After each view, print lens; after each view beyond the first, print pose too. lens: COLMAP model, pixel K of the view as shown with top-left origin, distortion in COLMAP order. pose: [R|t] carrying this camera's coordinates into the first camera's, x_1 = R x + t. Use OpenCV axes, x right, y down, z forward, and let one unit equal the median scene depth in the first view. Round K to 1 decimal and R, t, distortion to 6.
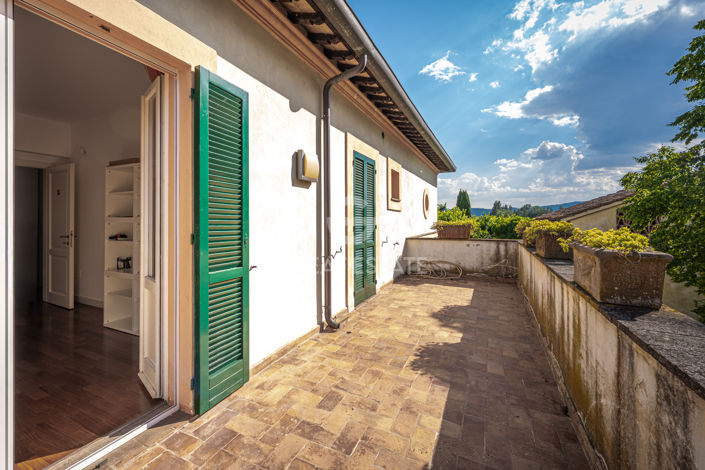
lens RADIAL K [[289.0, 0, 353.8], [0, 289.0, 216.5], [0, 0, 1]] dist [-0.001194, -0.000641]
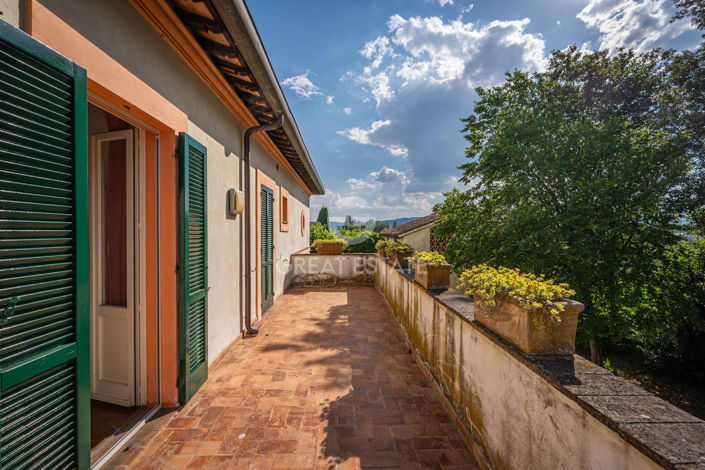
lens RADIAL K [[285.5, 0, 351.6], [0, 285.5, 238.8], [0, 0, 1]] dist [0.002000, 0.000004]
pose [[0.890593, -0.005376, 0.454770, -0.250092], [-0.010813, 0.999397, 0.032988, -0.059515], [-0.454673, -0.034296, 0.889998, -0.252820]]
